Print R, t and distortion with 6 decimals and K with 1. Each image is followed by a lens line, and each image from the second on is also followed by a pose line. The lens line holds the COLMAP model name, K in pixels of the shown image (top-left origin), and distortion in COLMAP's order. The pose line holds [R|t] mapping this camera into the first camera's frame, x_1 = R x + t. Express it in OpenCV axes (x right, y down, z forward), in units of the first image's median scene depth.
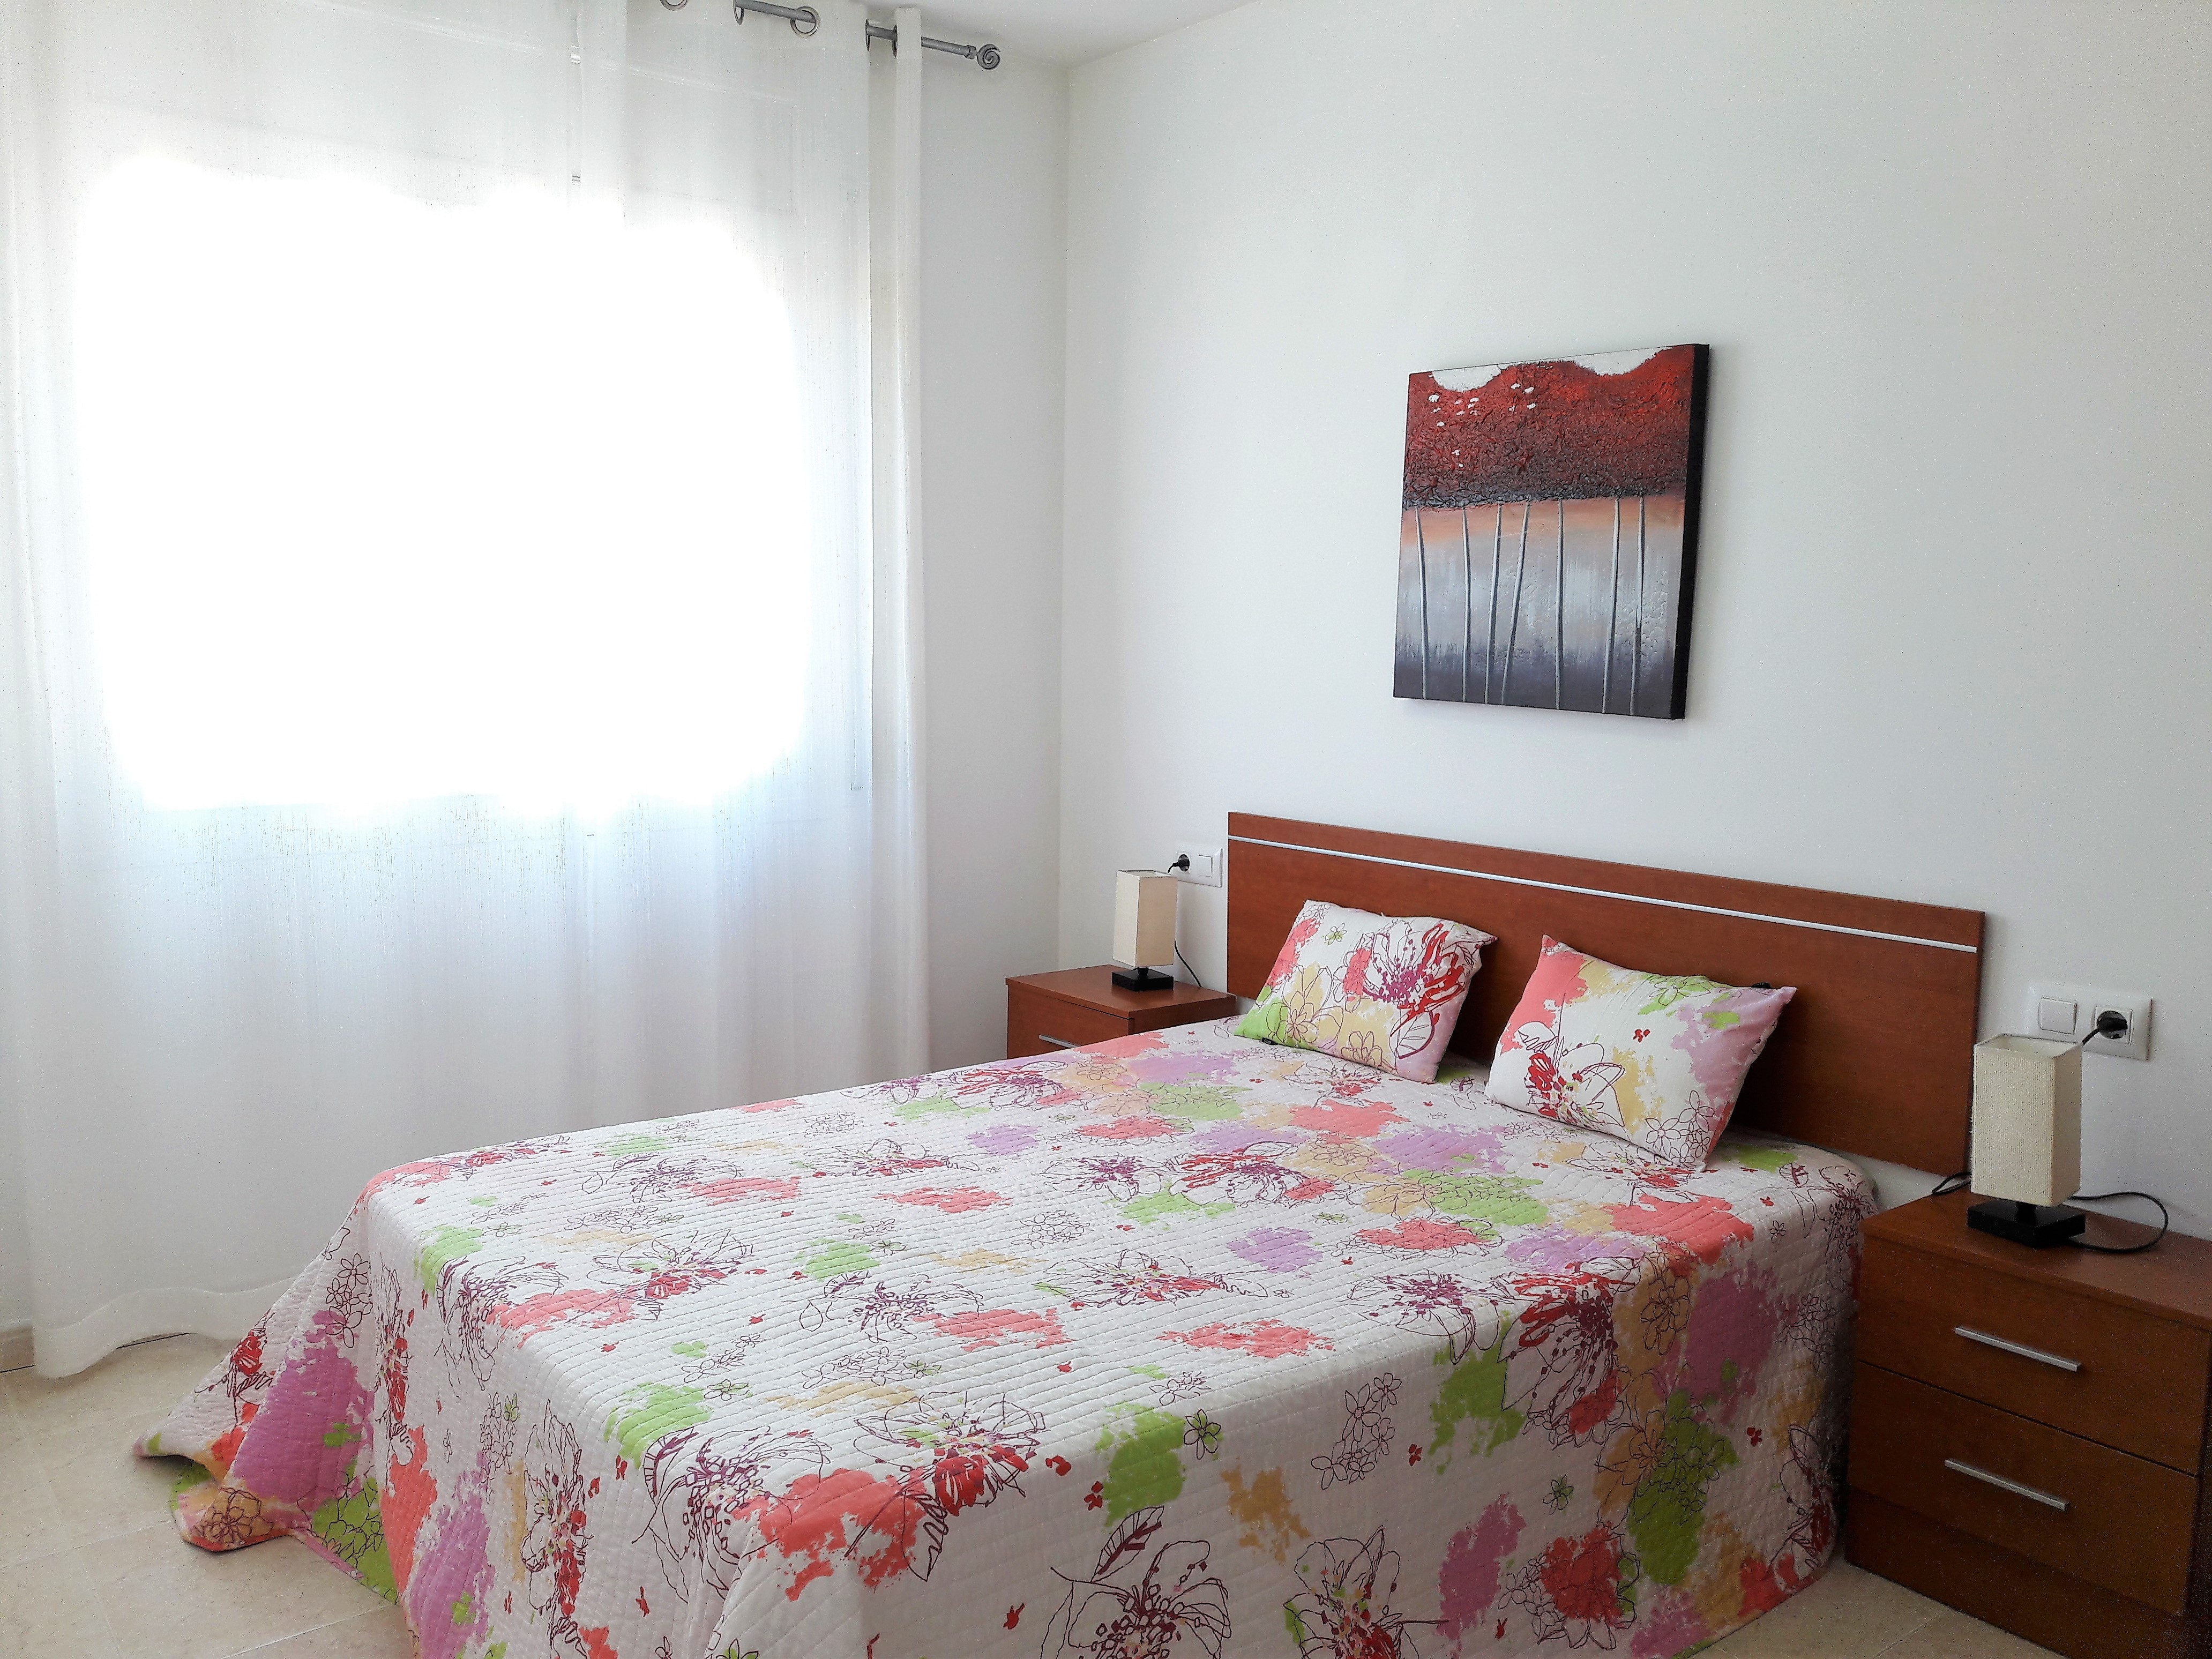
lens RADIAL K [[1815.5, 0, 1092.9], [0, 1815.5, 814.9], [0, 0, 1]] dist [0.060497, -0.113773]
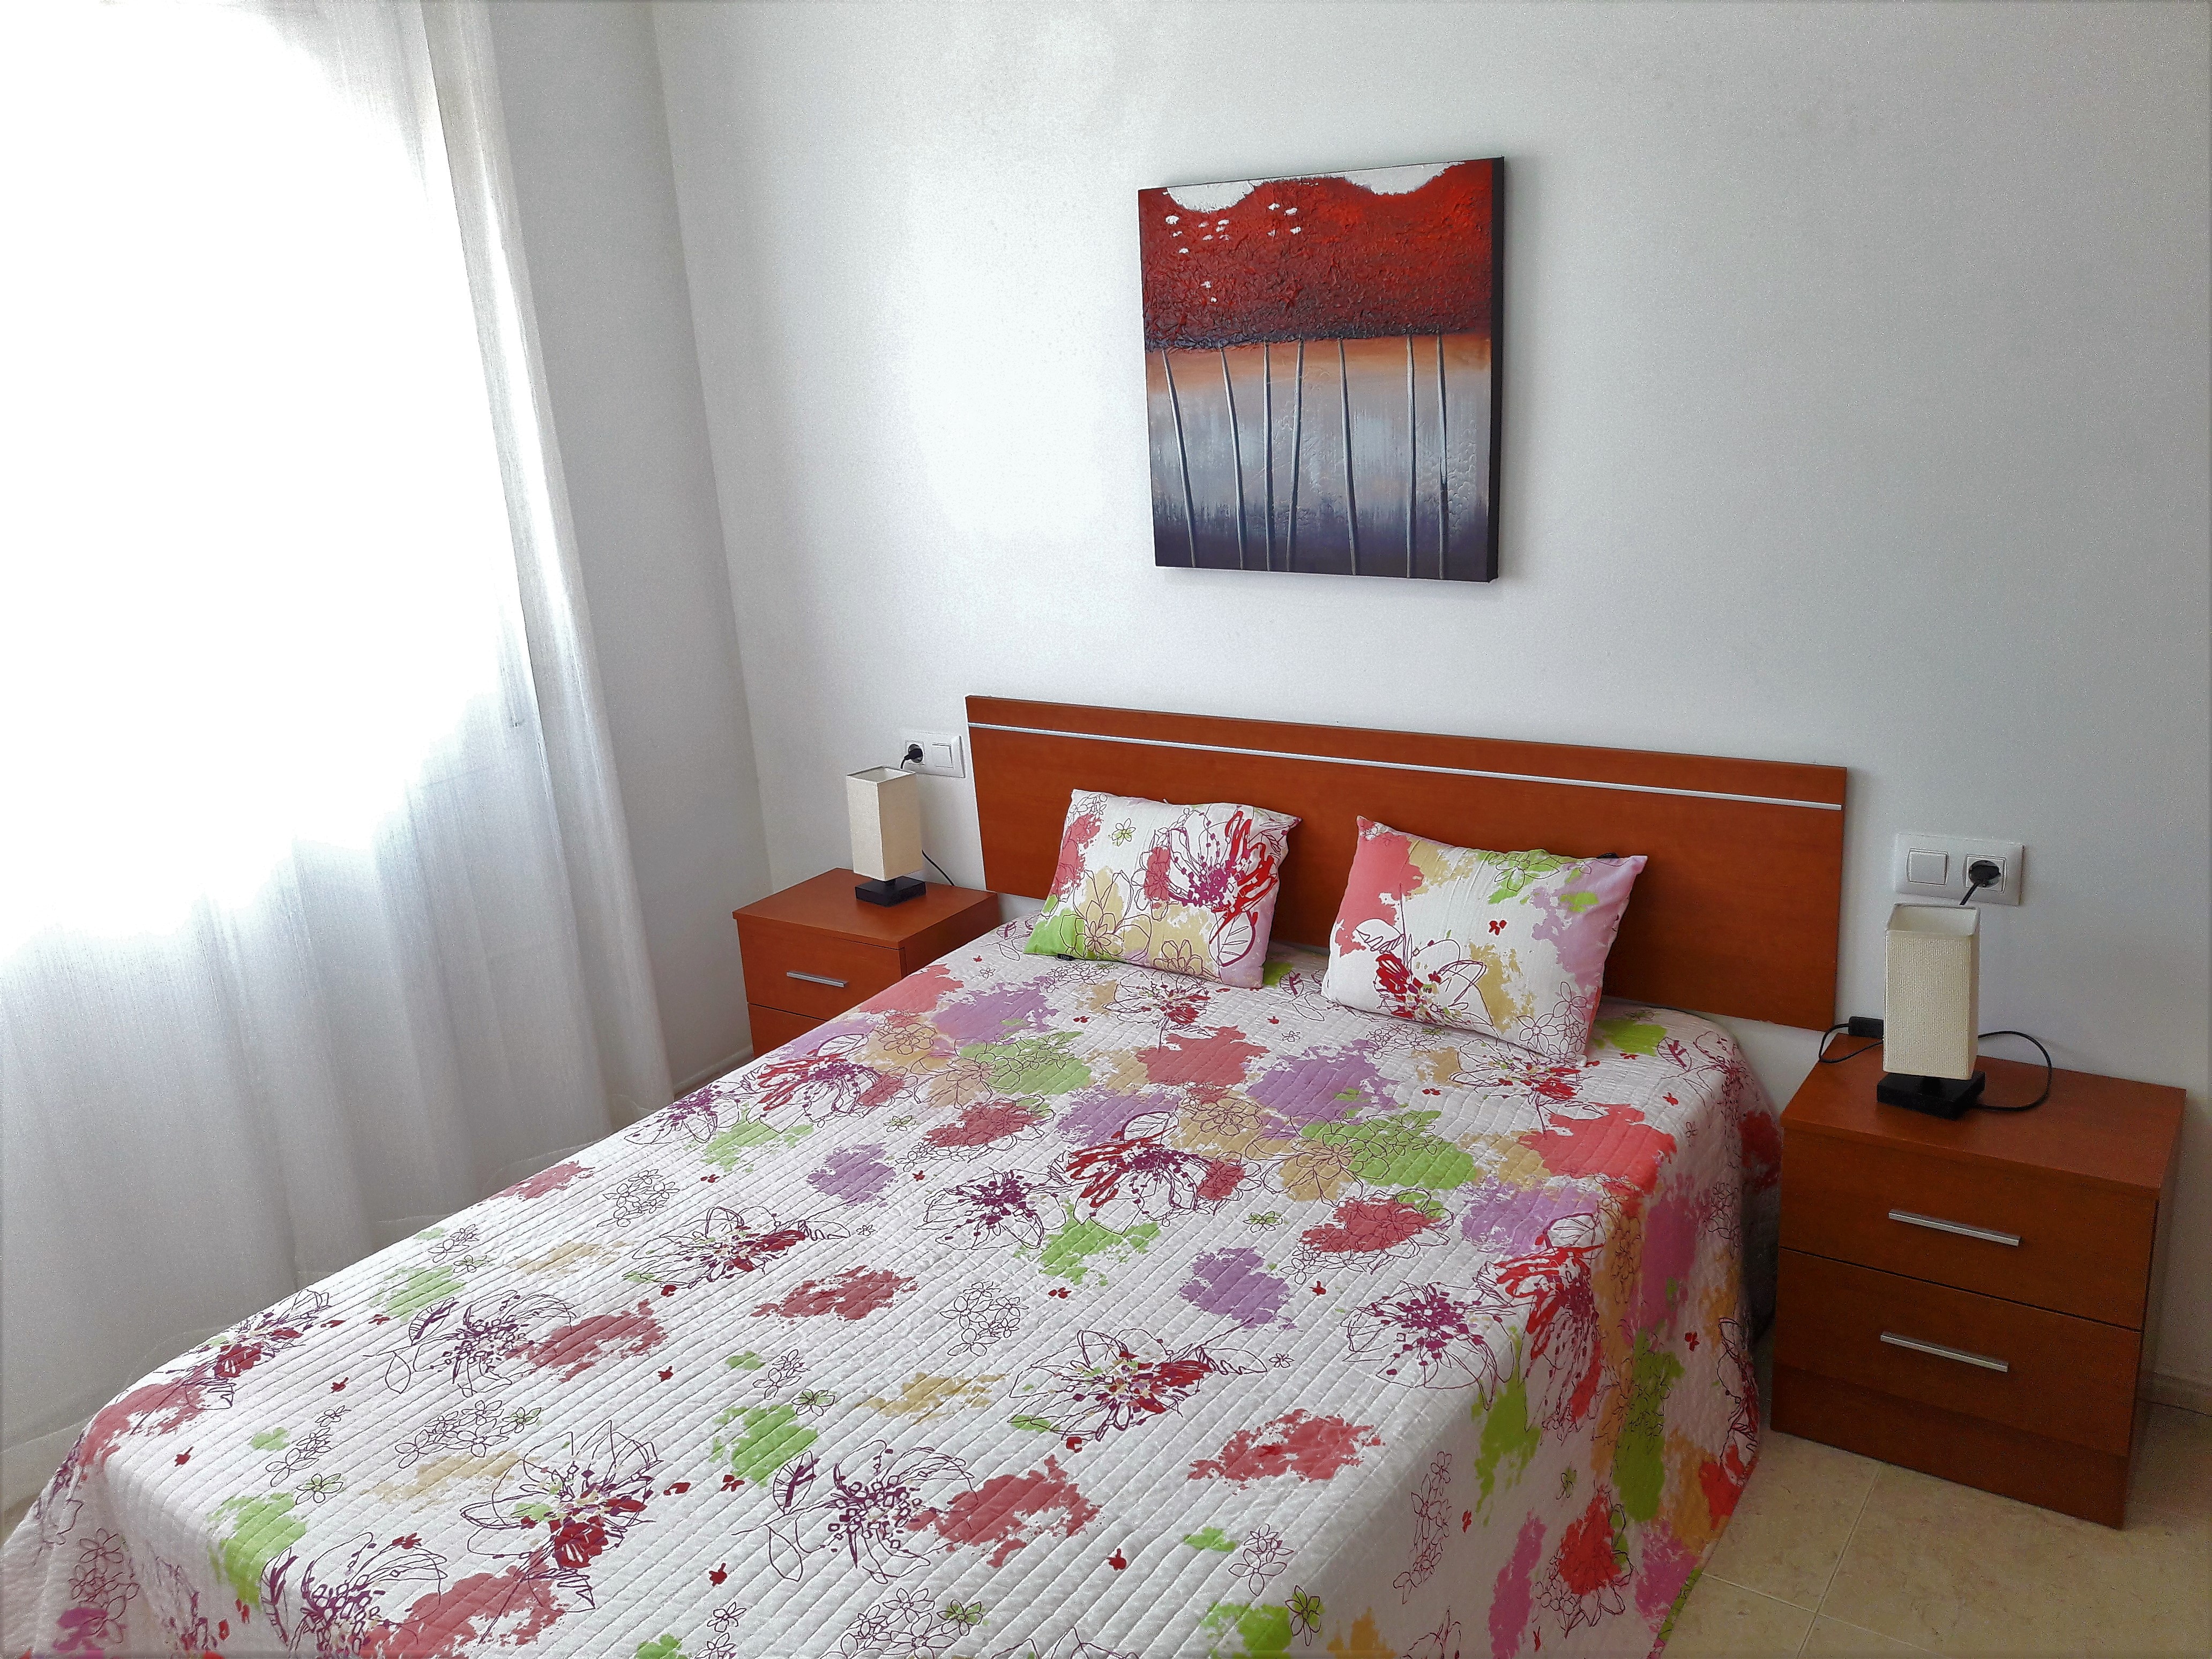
lens RADIAL K [[1815.5, 0, 1114.5], [0, 1815.5, 837.8], [0, 0, 1]] dist [0.060497, -0.113773]
pose [[0.955956, -0.160922, 0.245462, -0.125735], [0.116320, 0.975537, 0.186542, -0.135754], [-0.269476, -0.149774, 0.951289, 0.175063]]
